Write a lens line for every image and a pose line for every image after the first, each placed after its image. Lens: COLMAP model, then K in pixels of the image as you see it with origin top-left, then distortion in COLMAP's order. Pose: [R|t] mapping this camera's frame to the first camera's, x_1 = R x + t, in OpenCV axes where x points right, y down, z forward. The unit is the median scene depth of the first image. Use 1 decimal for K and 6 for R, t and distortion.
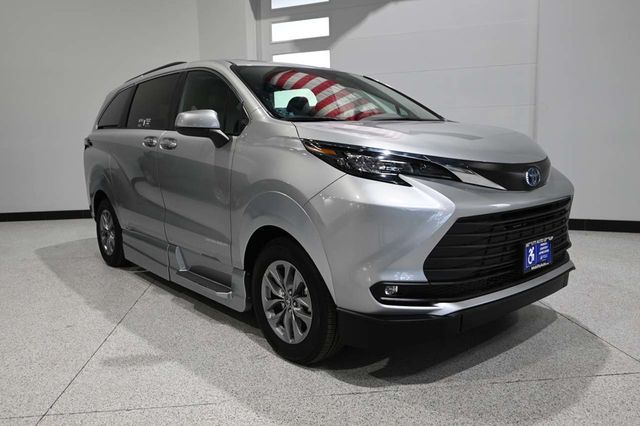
lens RADIAL K [[514.3, 0, 322.6], [0, 514.3, 210.8], [0, 0, 1]] dist [-0.022274, -0.004146]
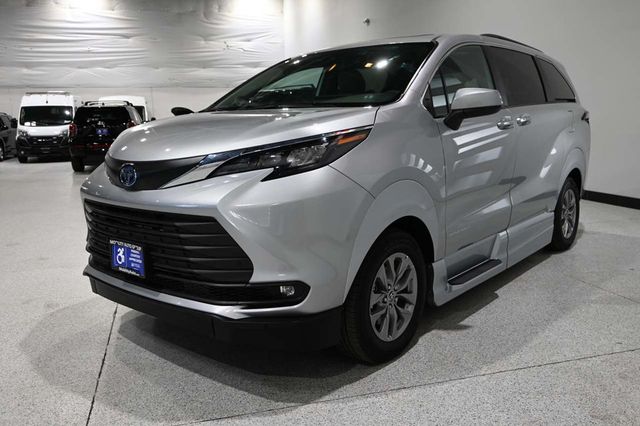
lens RADIAL K [[546.4, 0, 291.7], [0, 546.4, 207.6], [0, 0, 1]] dist [0.000836, -0.004476]
pose [[0.160114, 0.170204, -0.972314, 1.372545], [-0.112544, 0.981746, 0.153322, -0.187699], [0.980662, 0.084879, 0.176347, 1.064774]]
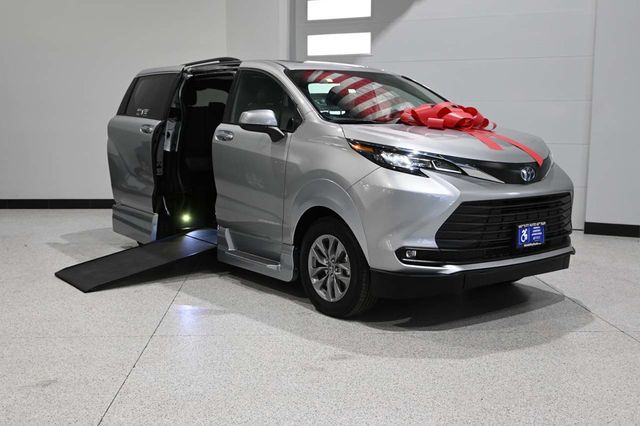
lens RADIAL K [[722.7, 0, 322.4], [0, 722.7, 215.9], [0, 0, 1]] dist [0.023642, 0.000000]
pose [[0.998595, 0.034737, -0.040020, -0.022490], [-0.035056, 0.999359, -0.007304, 0.065558], [0.039740, 0.008697, 0.999172, -0.773885]]
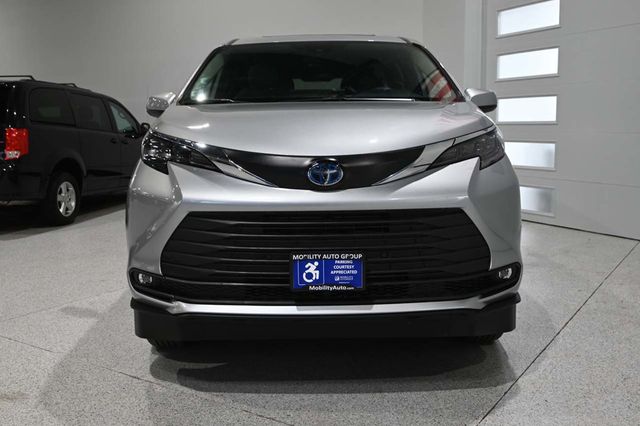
lens RADIAL K [[641.1, 0, 313.7], [0, 641.1, 217.4], [0, 0, 1]] dist [-0.001066, 0.000000]
pose [[0.769340, 0.104163, -0.630290, 0.970716], [-0.091189, 0.994420, 0.053034, -0.047389], [0.632297, 0.016674, 0.774546, 0.217664]]
